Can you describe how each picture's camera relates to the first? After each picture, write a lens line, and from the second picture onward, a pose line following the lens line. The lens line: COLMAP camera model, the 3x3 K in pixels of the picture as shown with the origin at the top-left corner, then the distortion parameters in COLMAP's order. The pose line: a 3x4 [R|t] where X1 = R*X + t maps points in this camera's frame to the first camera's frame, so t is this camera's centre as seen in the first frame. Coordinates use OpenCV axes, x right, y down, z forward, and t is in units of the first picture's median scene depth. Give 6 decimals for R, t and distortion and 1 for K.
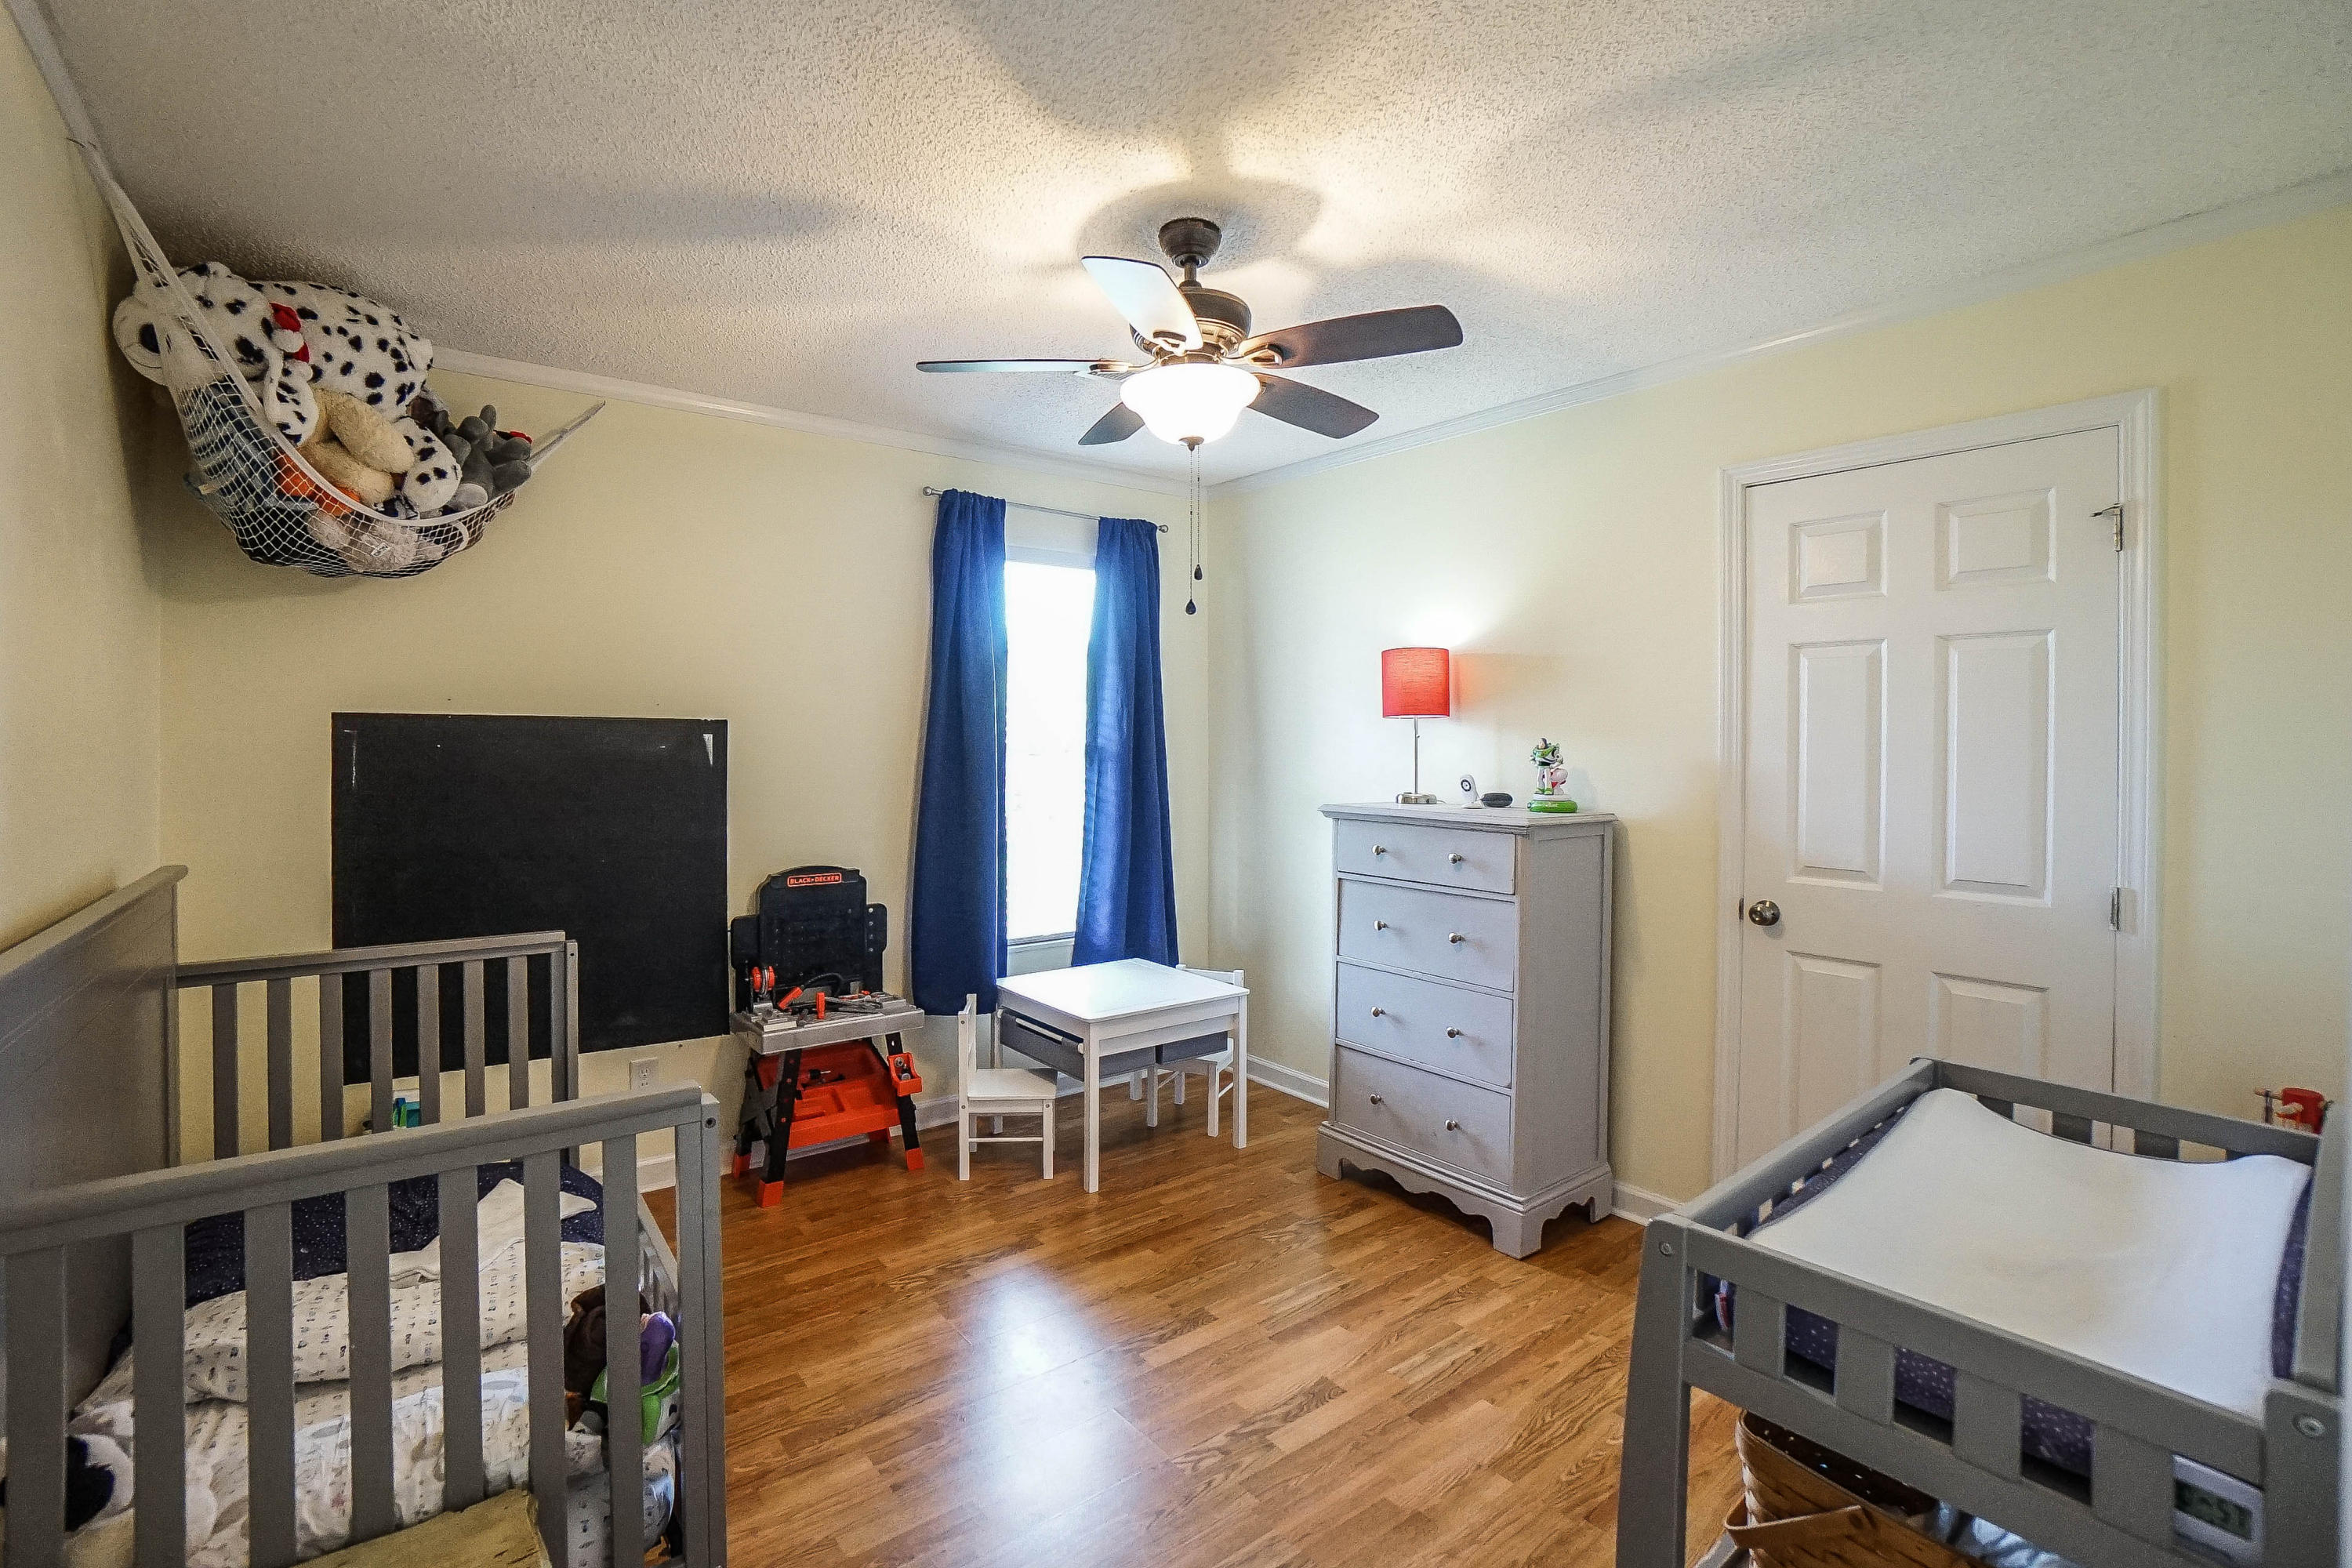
lens RADIAL K [[1046.9, 0, 1145.2], [0, 1046.9, 771.6], [0, 0, 1]] dist [-0.030348, 0.000567]
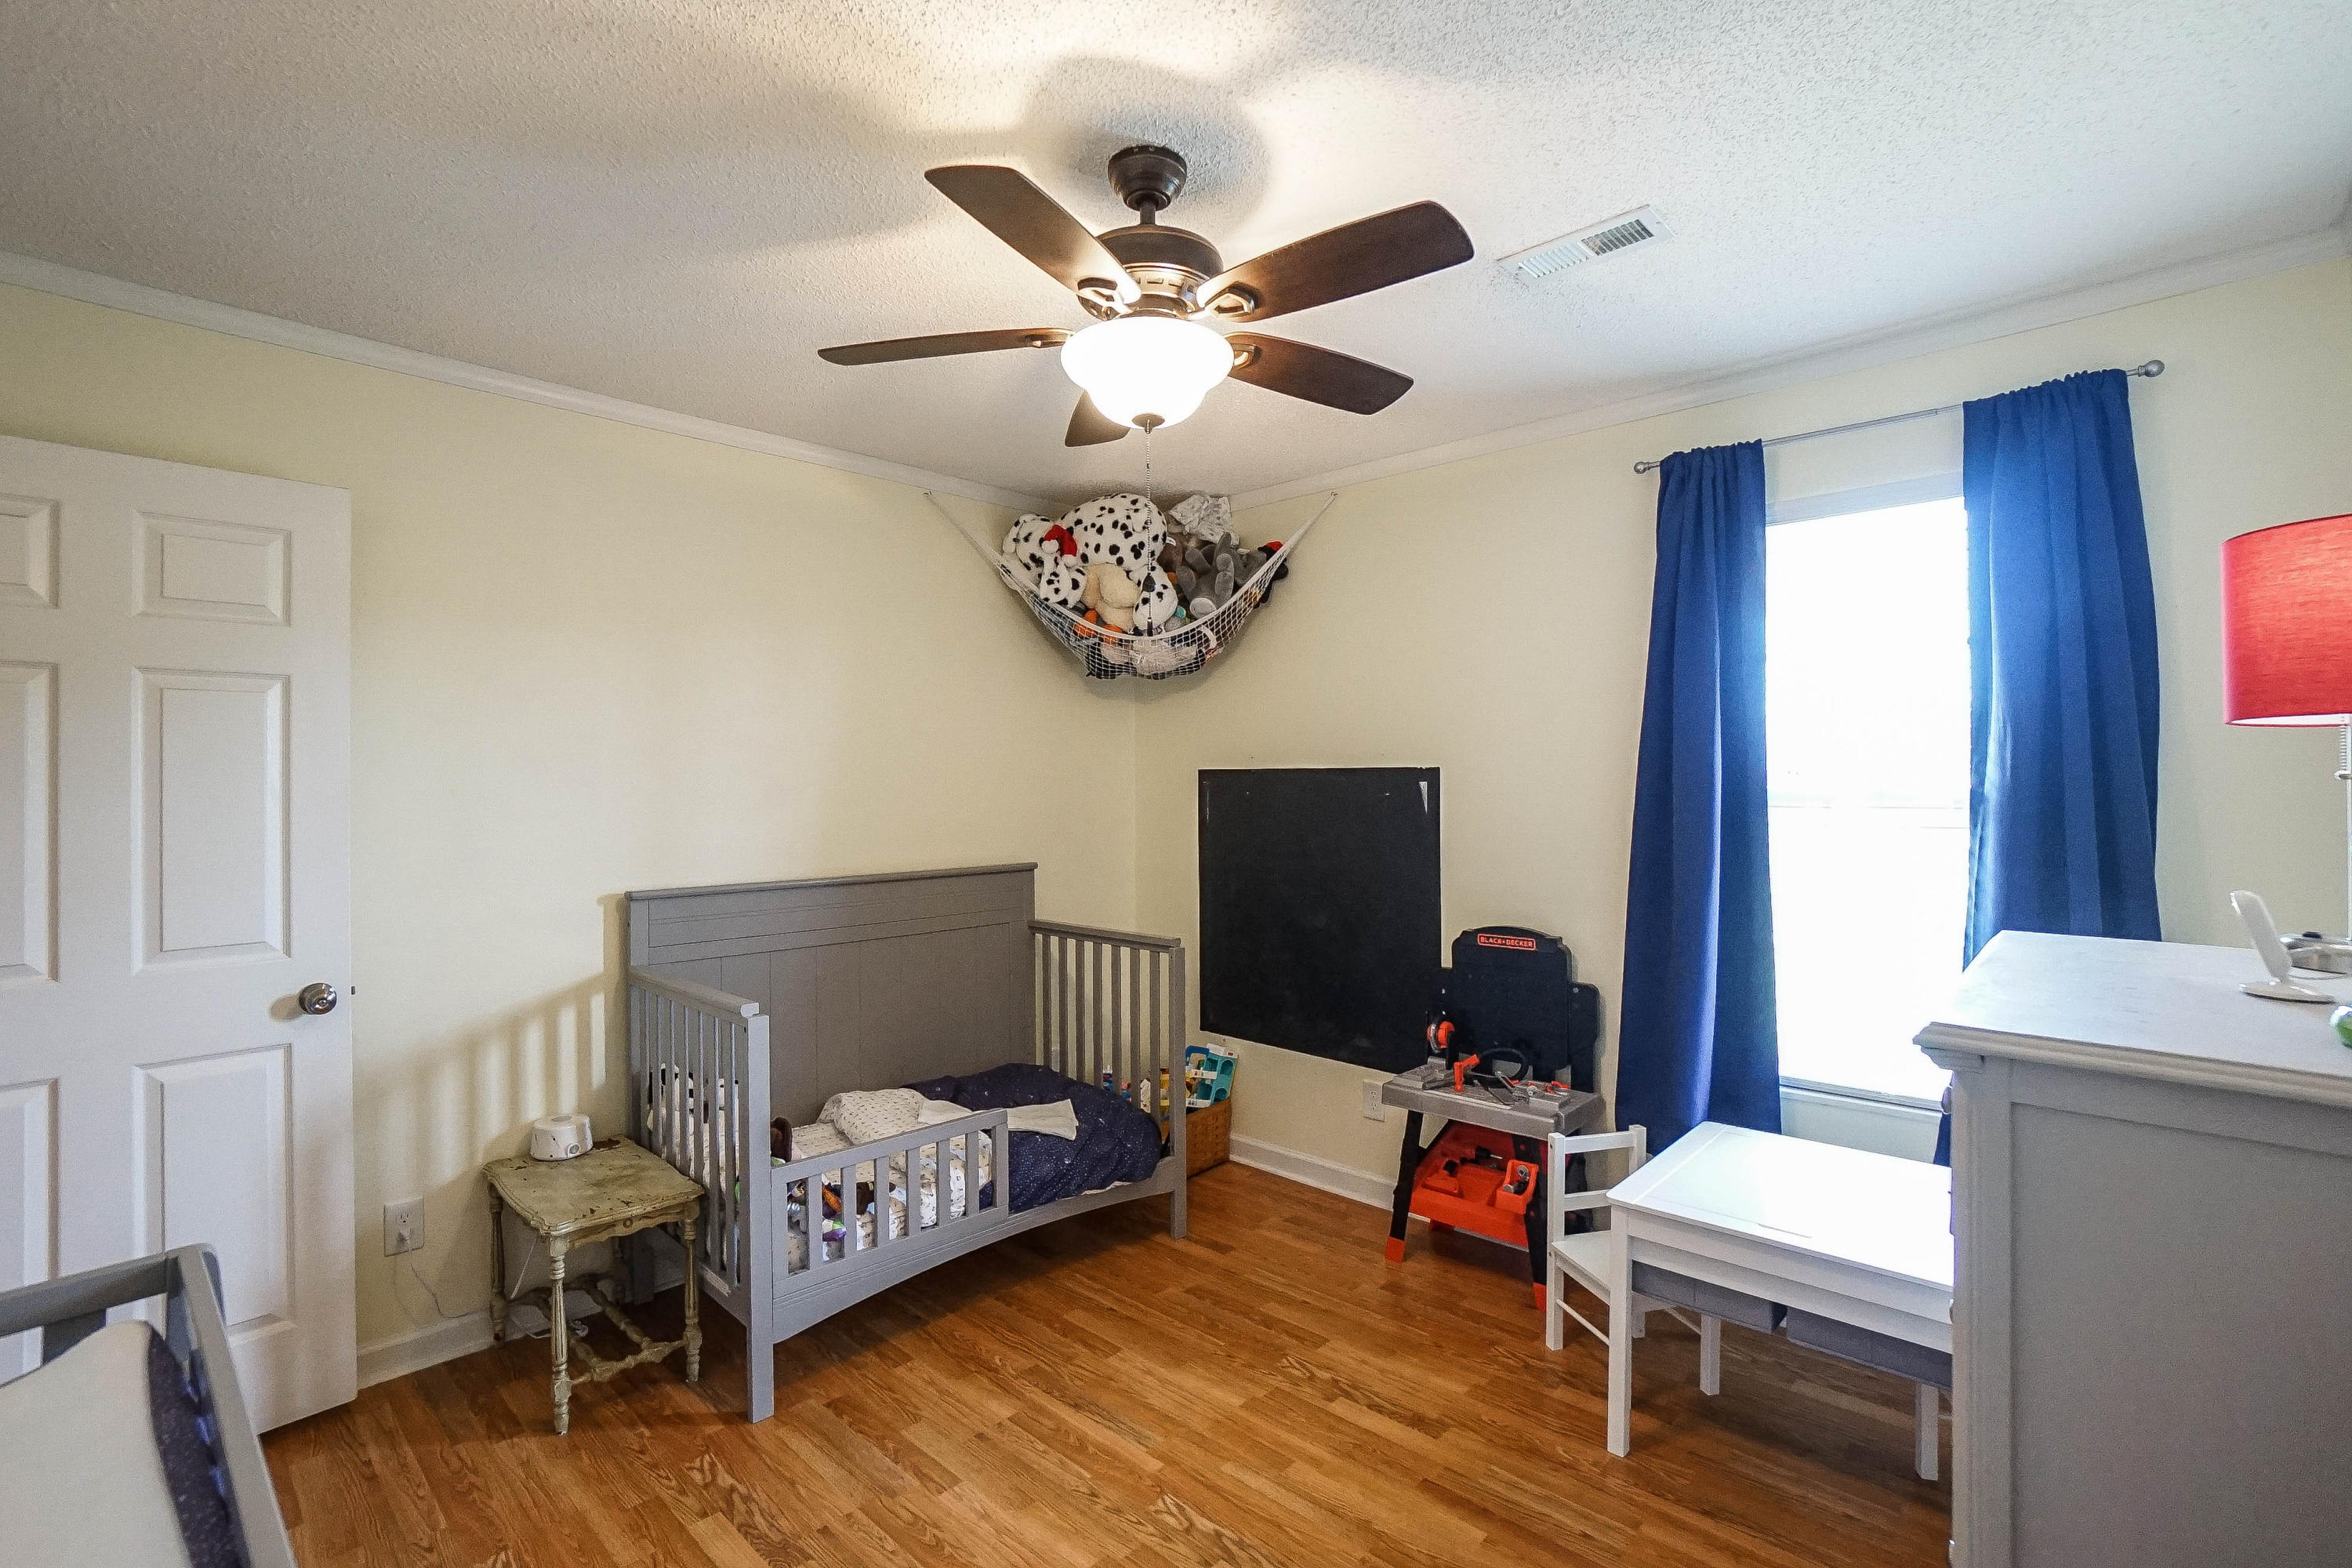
lens RADIAL K [[1068.6, 0, 1176.0], [0, 1068.6, 784.0], [0, 0, 1]] dist [-0.030752, 0.000159]
pose [[0.178197, -0.005955, -0.983977, 0.628371], [-0.023952, 0.999659, -0.010387, -0.019131], [0.983703, 0.025419, 0.177993, 0.643579]]
